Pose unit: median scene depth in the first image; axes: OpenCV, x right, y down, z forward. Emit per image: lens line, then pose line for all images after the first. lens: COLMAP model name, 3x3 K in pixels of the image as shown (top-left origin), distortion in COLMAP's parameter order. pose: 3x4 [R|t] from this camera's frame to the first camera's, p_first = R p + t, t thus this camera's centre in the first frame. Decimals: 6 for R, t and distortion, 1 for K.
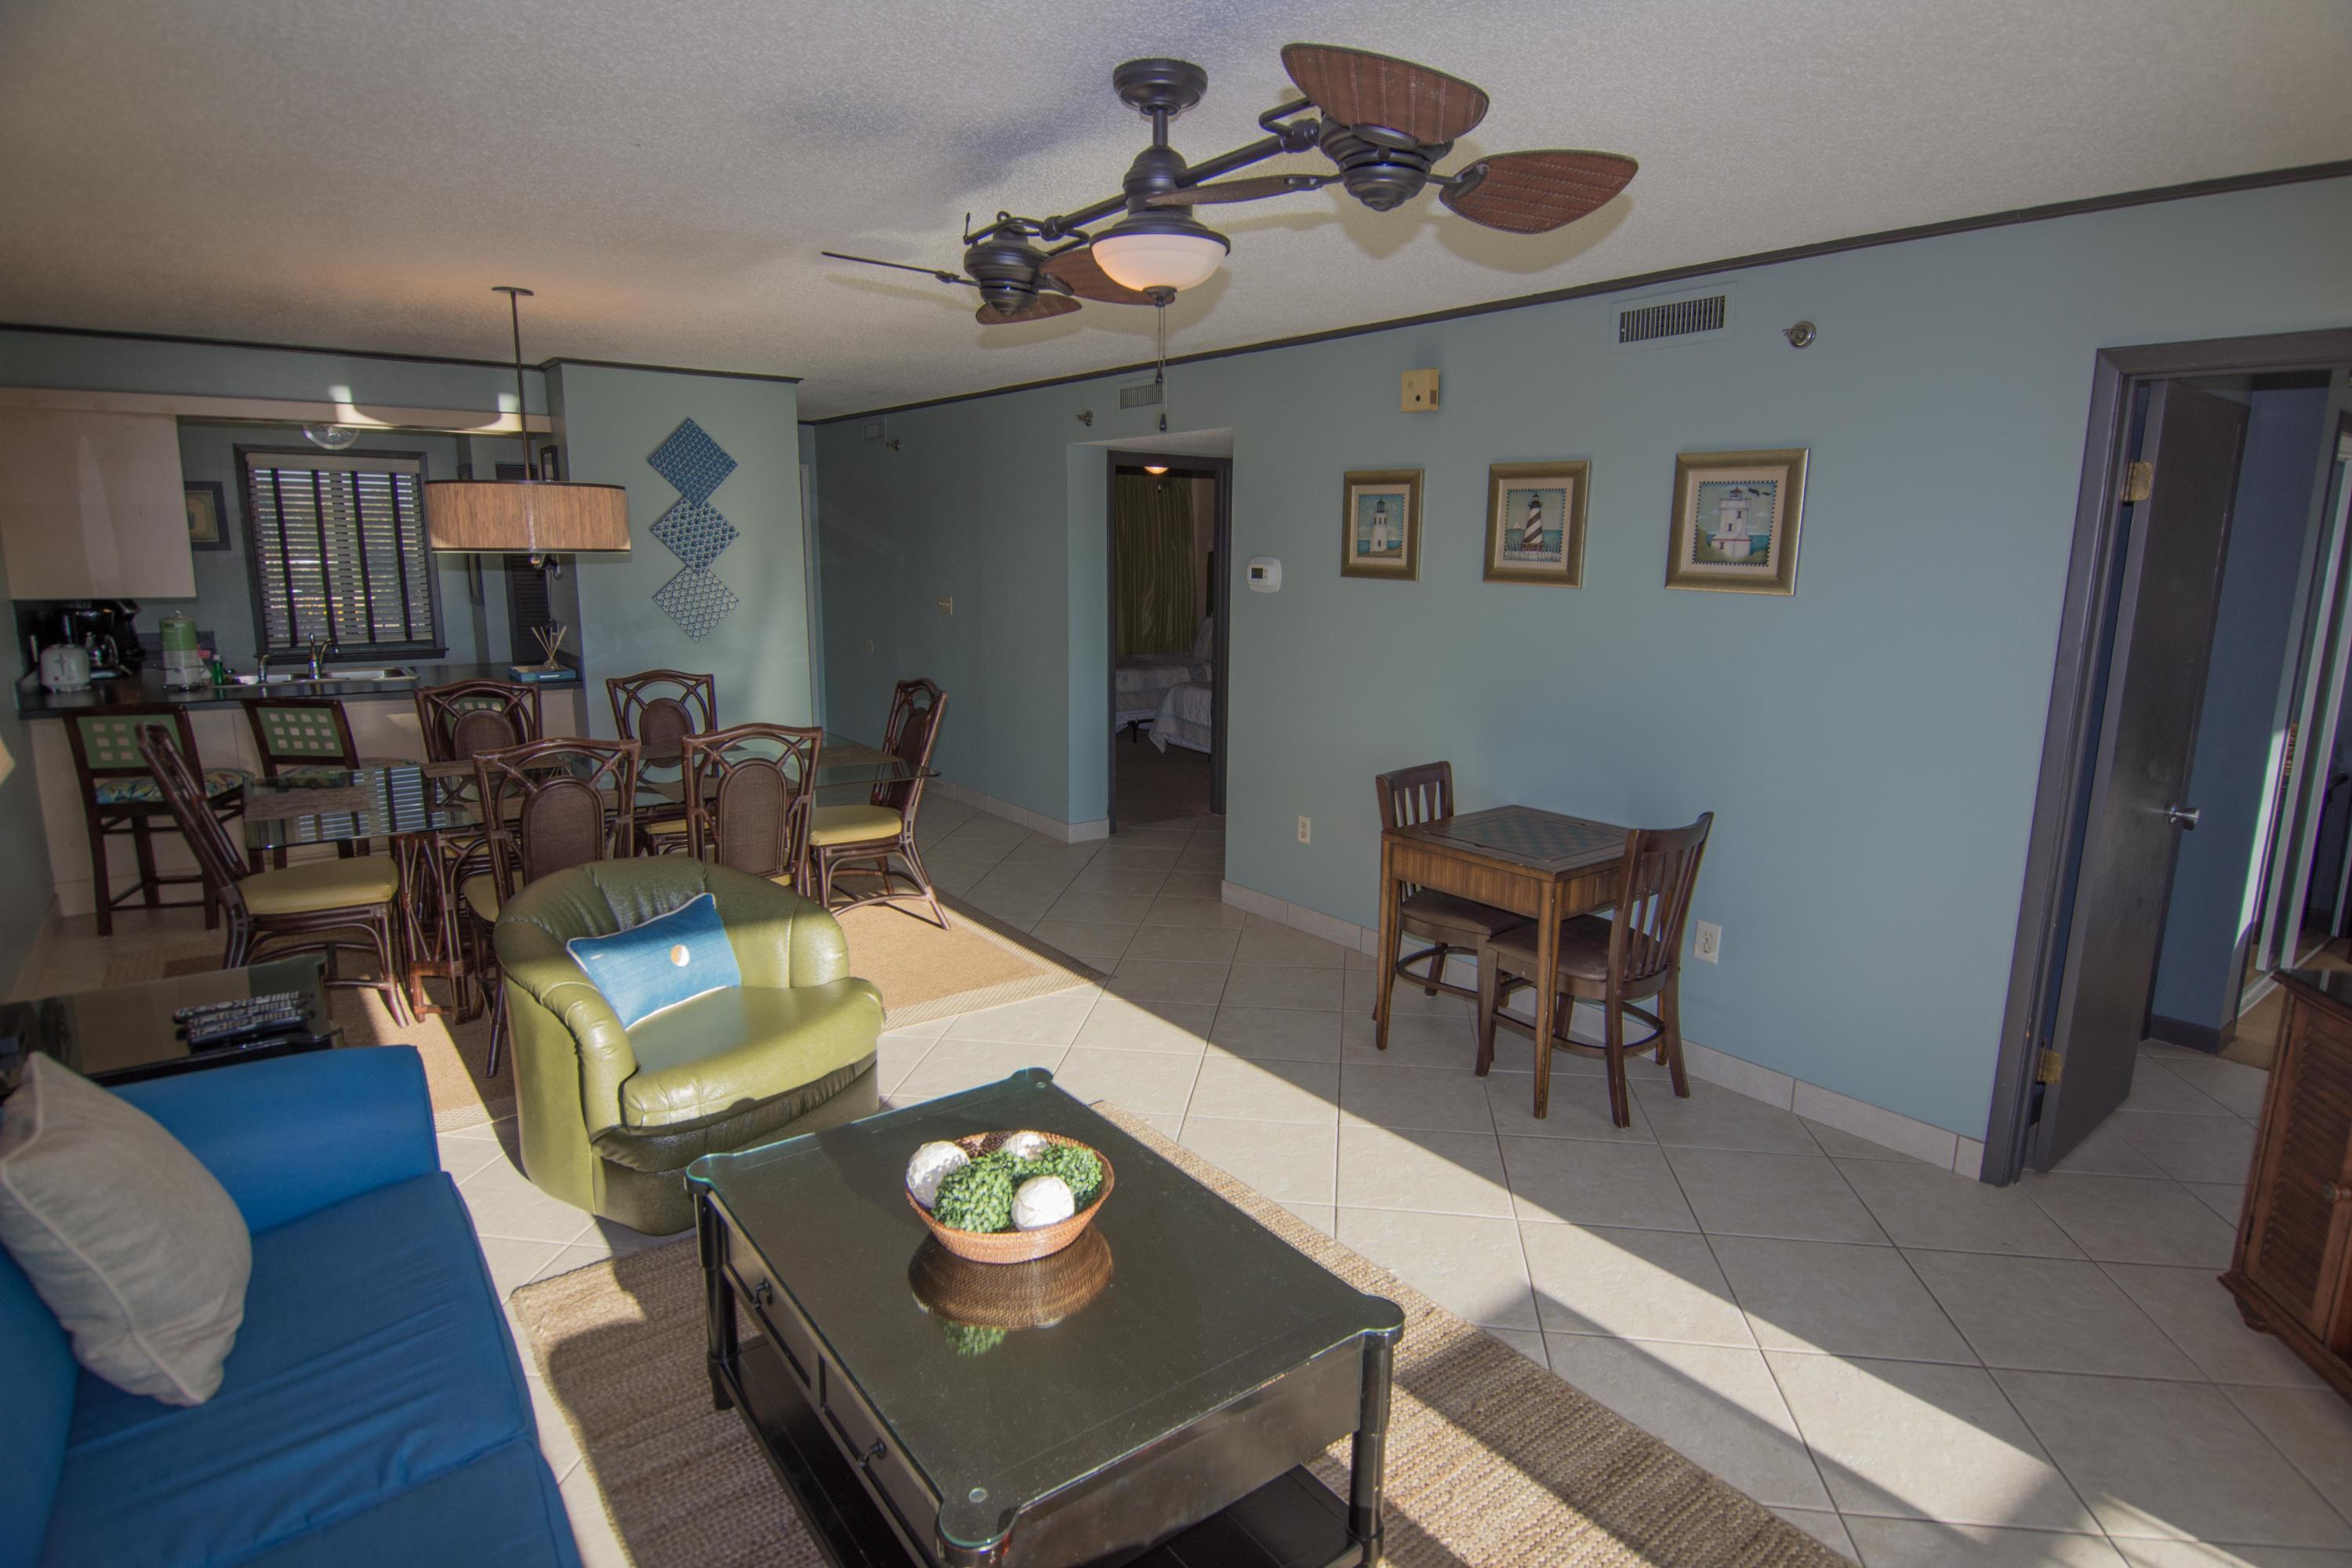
lens RADIAL K [[1253.9, 0, 1199.8], [0, 1253.9, 783.7], [0, 0, 1]] dist [-0.000575, -0.017805]
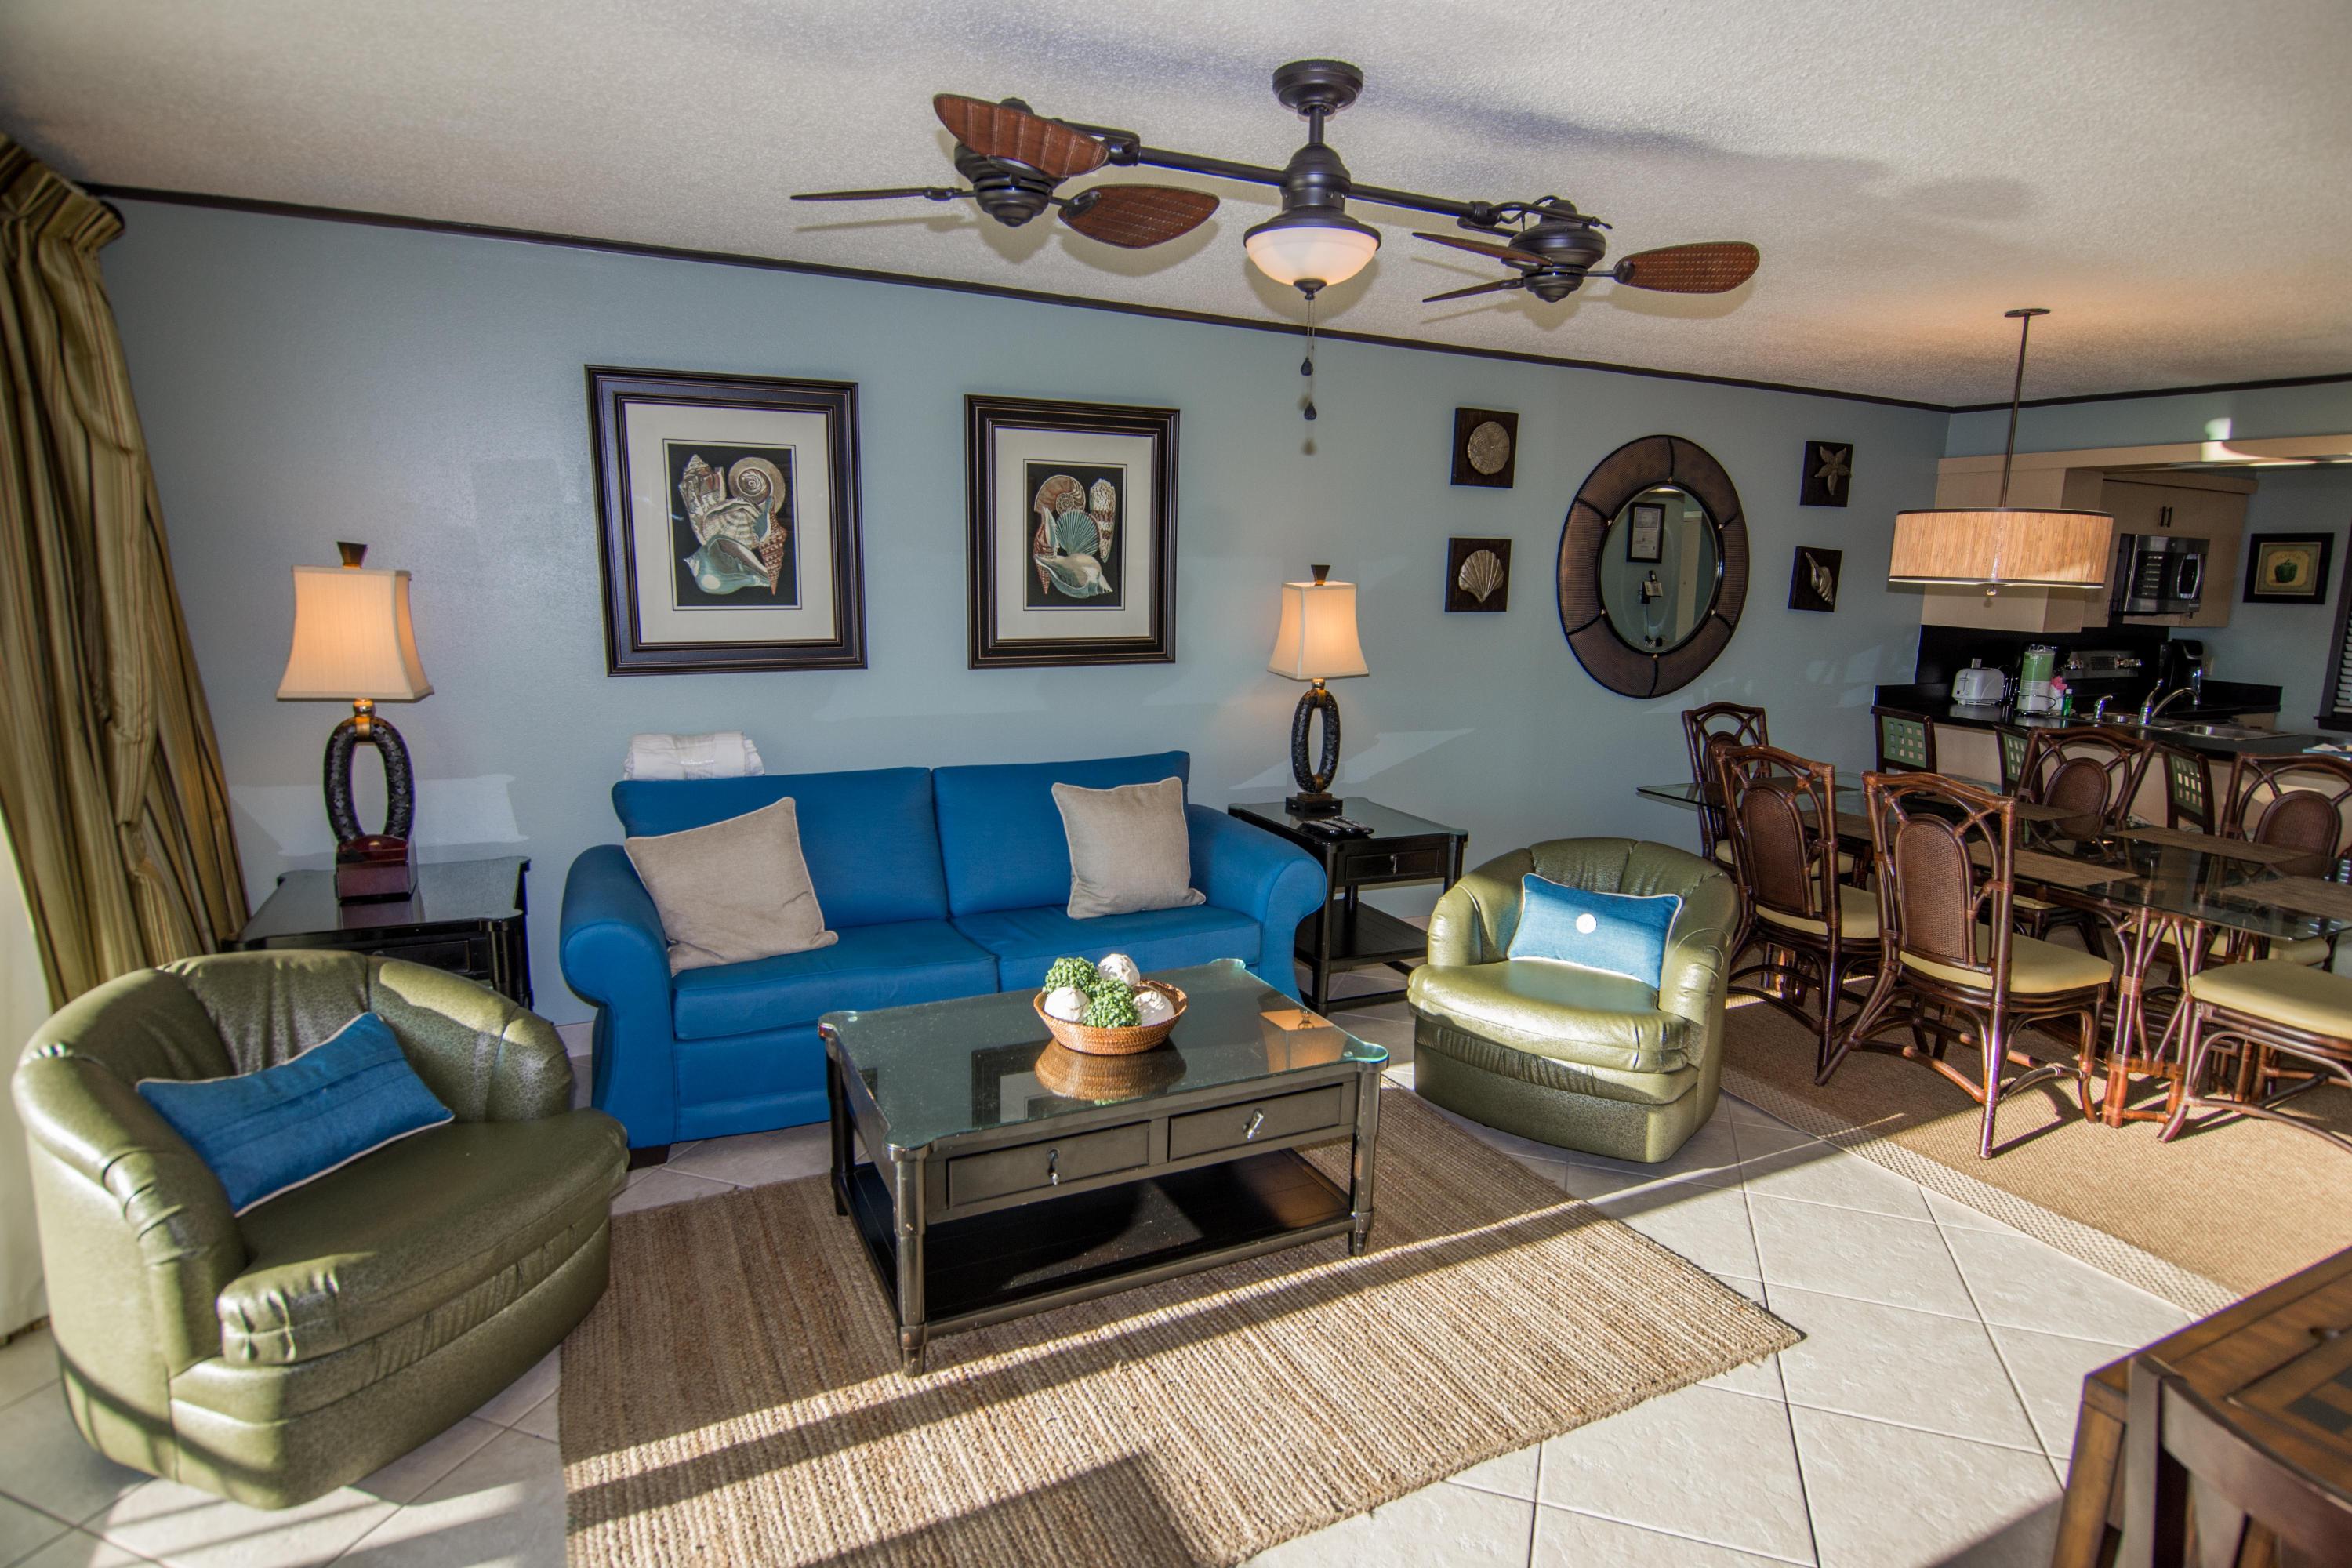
lens RADIAL K [[1253.9, 0, 1199.8], [0, 1253.9, 783.7], [0, 0, 1]] dist [-0.000575, -0.017805]
pose [[-0.189725, 0.149451, -0.970396, 0.555459], [-0.213276, 0.958475, 0.189313, -0.093288], [0.958393, 0.242880, -0.149972, 0.621249]]
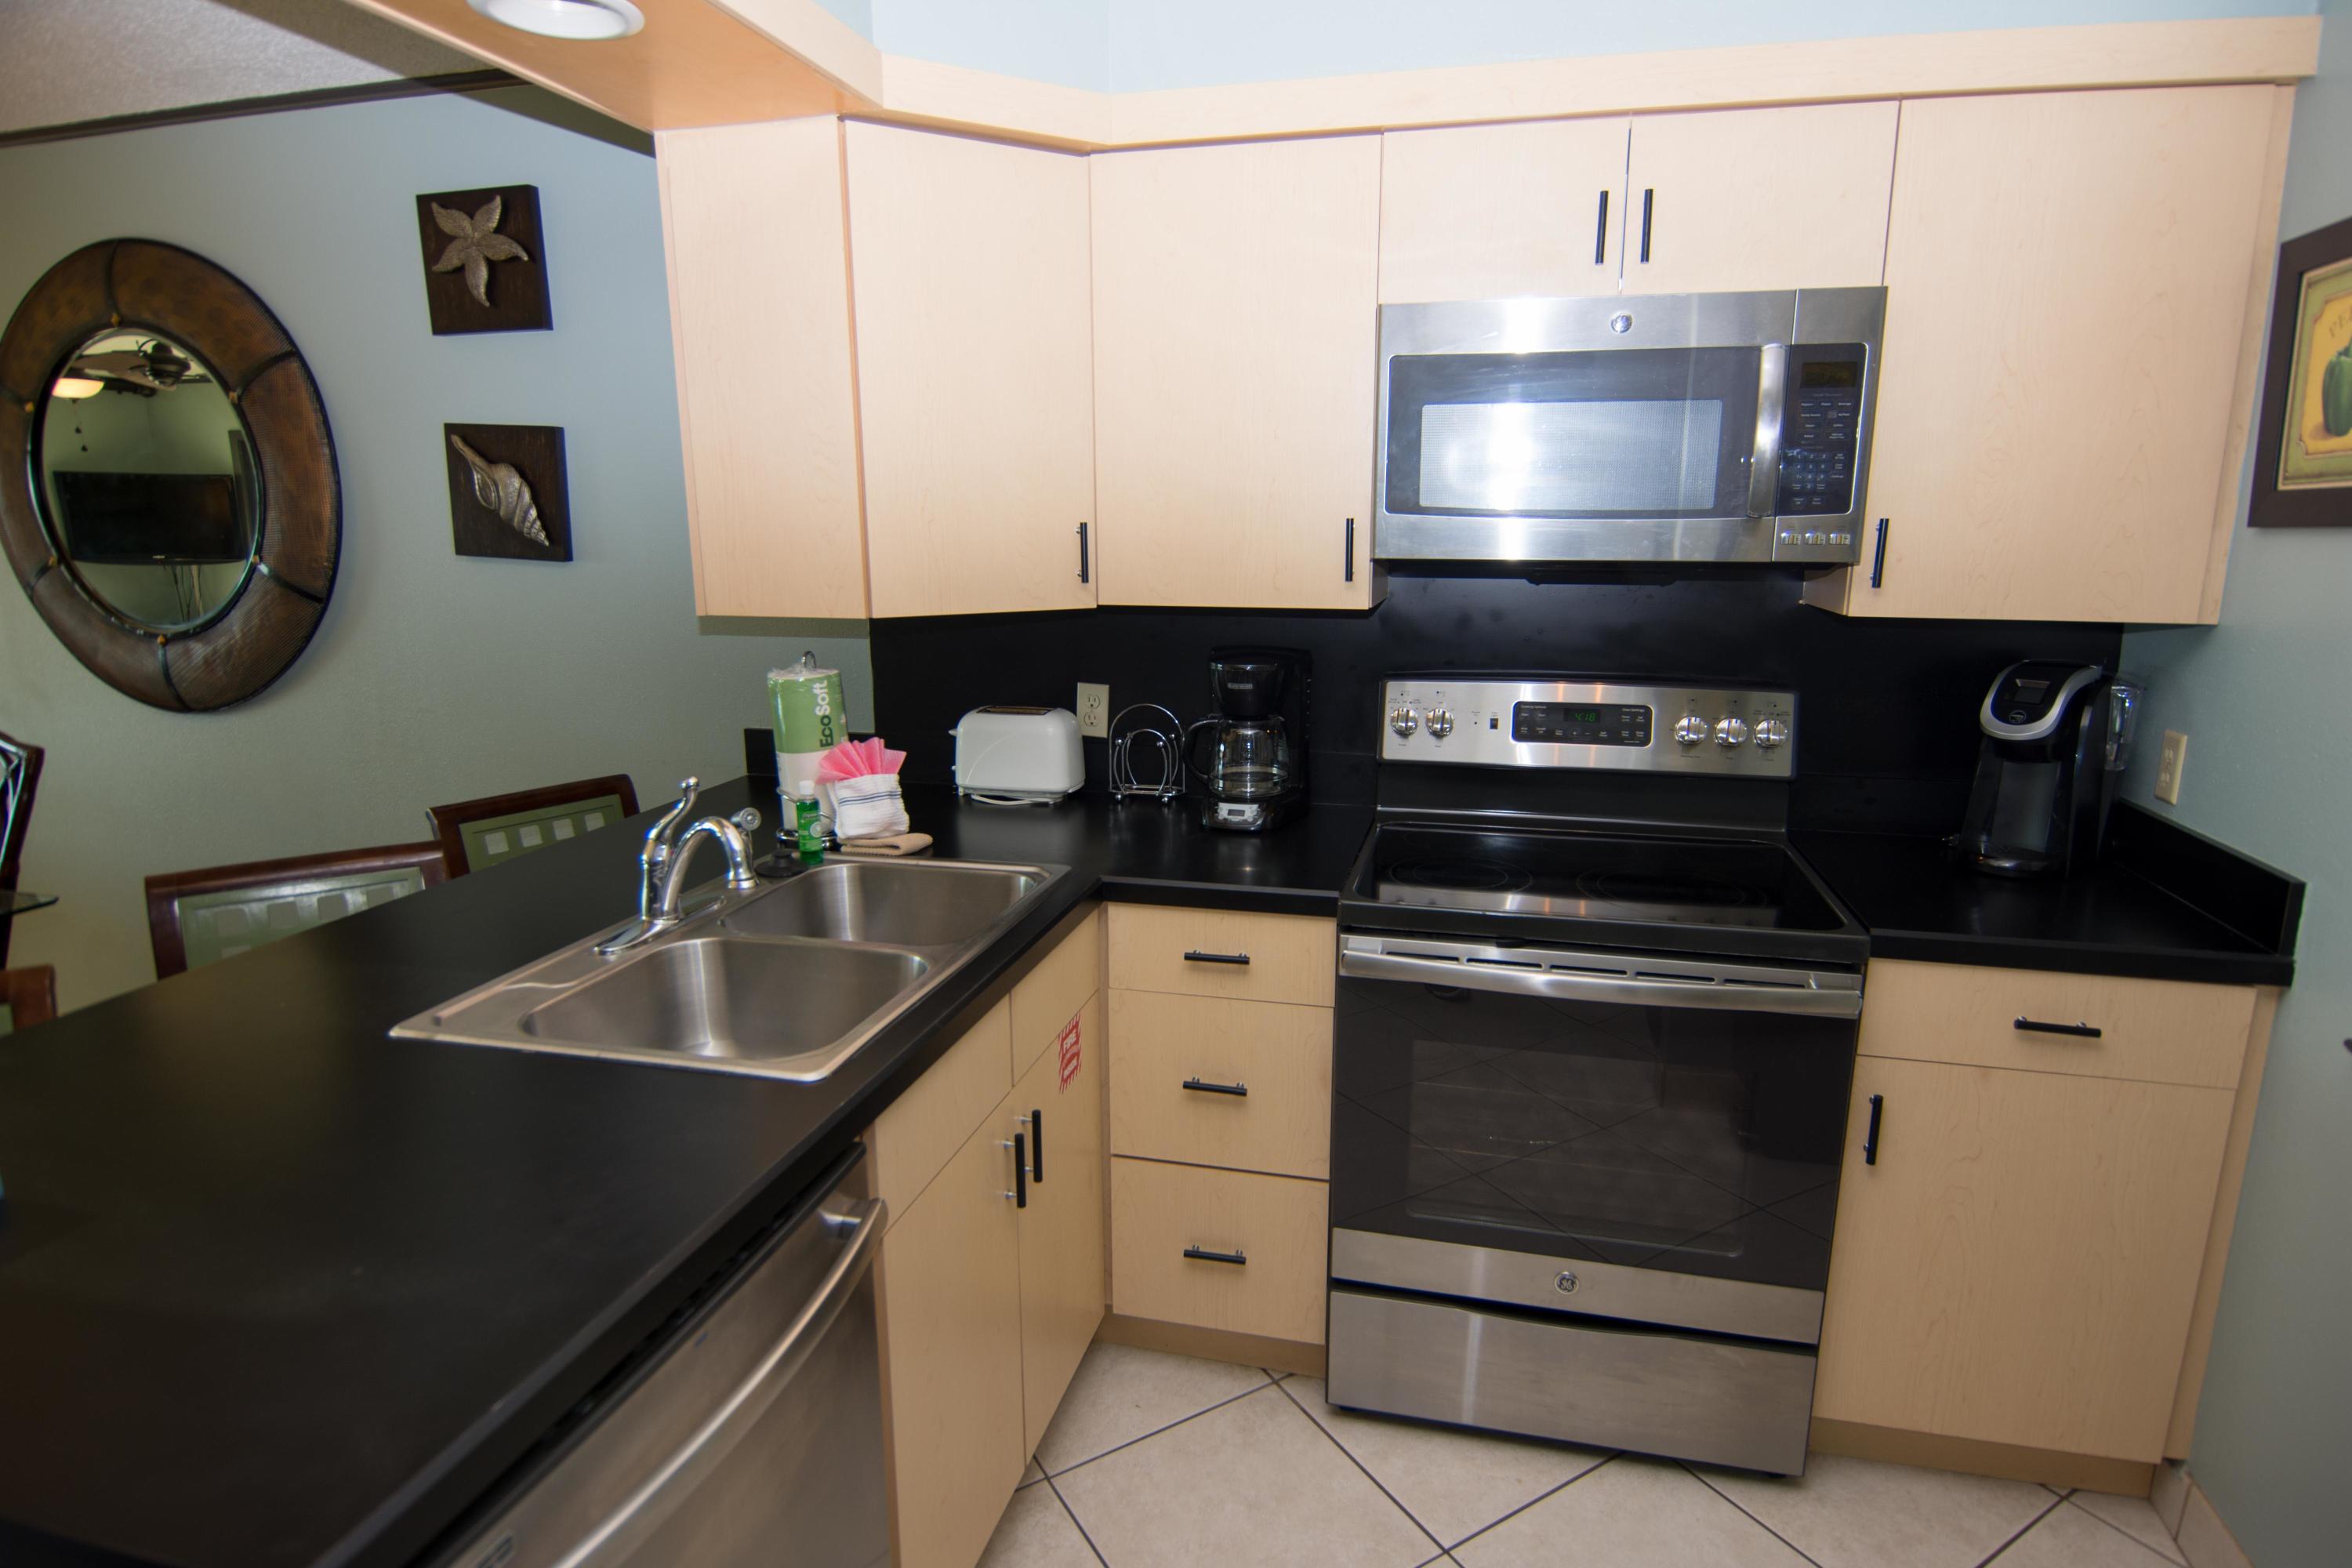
lens RADIAL K [[1253.9, 0, 1199.8], [0, 1253.9, 783.7], [0, 0, 1]] dist [-0.000575, -0.017805]
pose [[-0.777709, 0.110903, -0.618765, -0.875447], [-0.133631, 0.932651, 0.335119, -0.326945], [0.614257, 0.343311, -0.710511, 1.793533]]
